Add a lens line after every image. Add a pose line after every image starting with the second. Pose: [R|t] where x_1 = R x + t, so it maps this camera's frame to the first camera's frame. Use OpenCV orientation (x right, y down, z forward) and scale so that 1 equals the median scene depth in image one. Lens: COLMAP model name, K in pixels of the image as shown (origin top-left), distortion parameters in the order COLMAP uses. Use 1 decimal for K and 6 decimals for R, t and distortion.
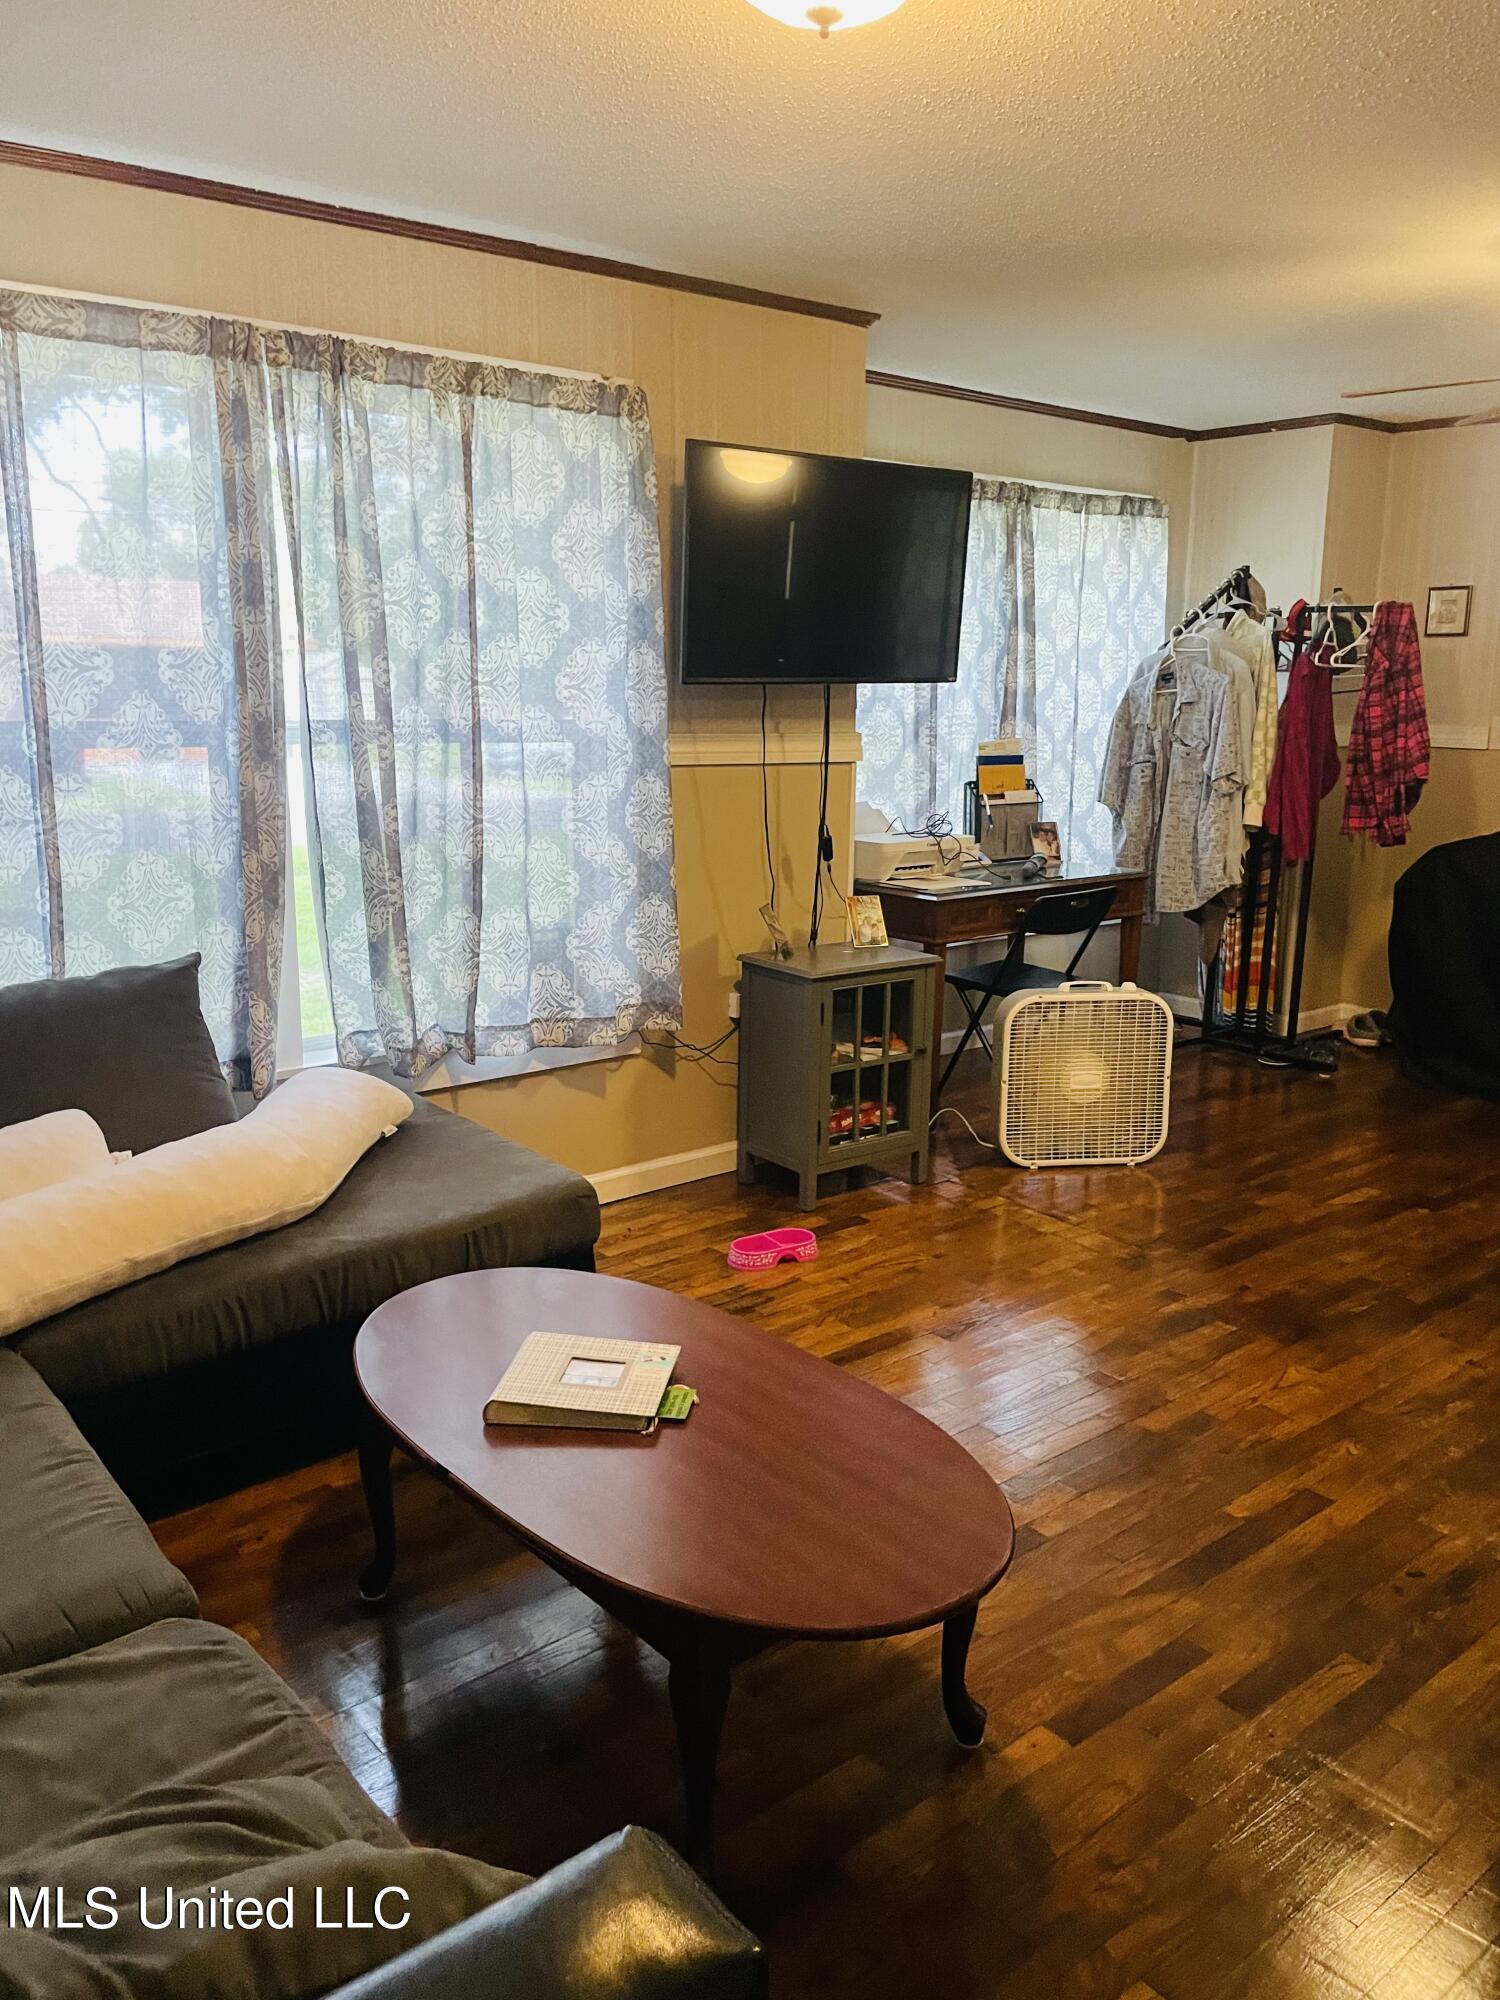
lens RADIAL K [[1505.7, 0, 750.0], [0, 1505.7, 1007.9], [0, 0, 1]] dist [0.063248, -0.077968]
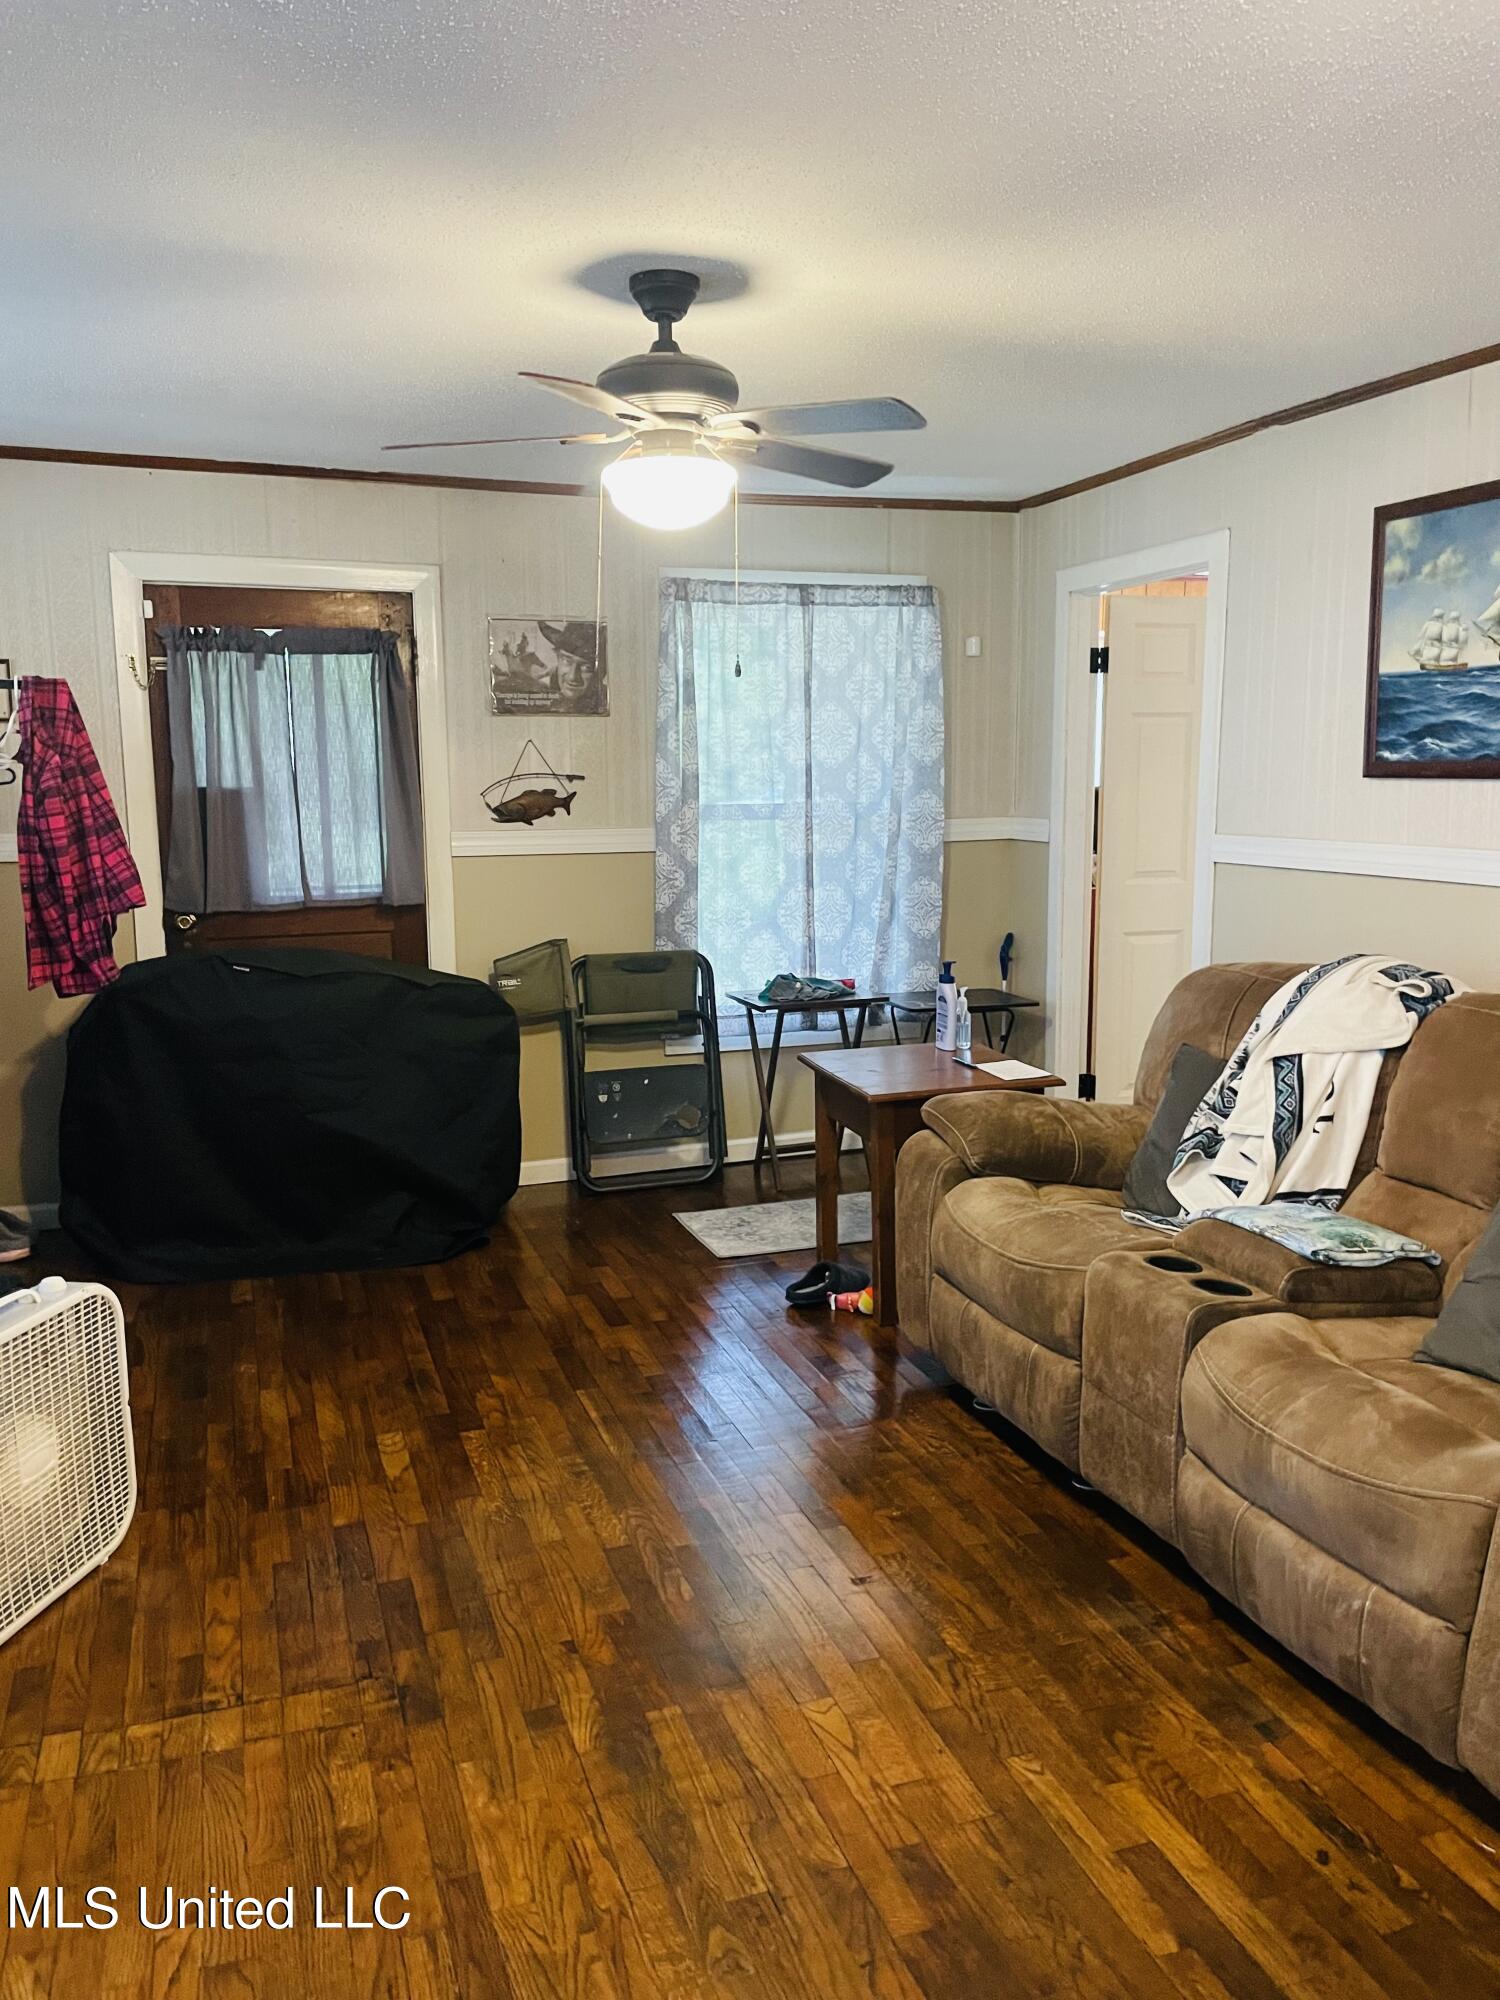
lens RADIAL K [[1505.7, 0, 744.6], [0, 1505.7, 982.7], [0, 0, 1]] dist [0.063248, -0.077968]
pose [[0.339169, -0.136241, 0.930808, -0.220424], [0.207182, 0.975981, 0.067359, -0.123507], [-0.917627, 0.170001, 0.359249, 0.549039]]
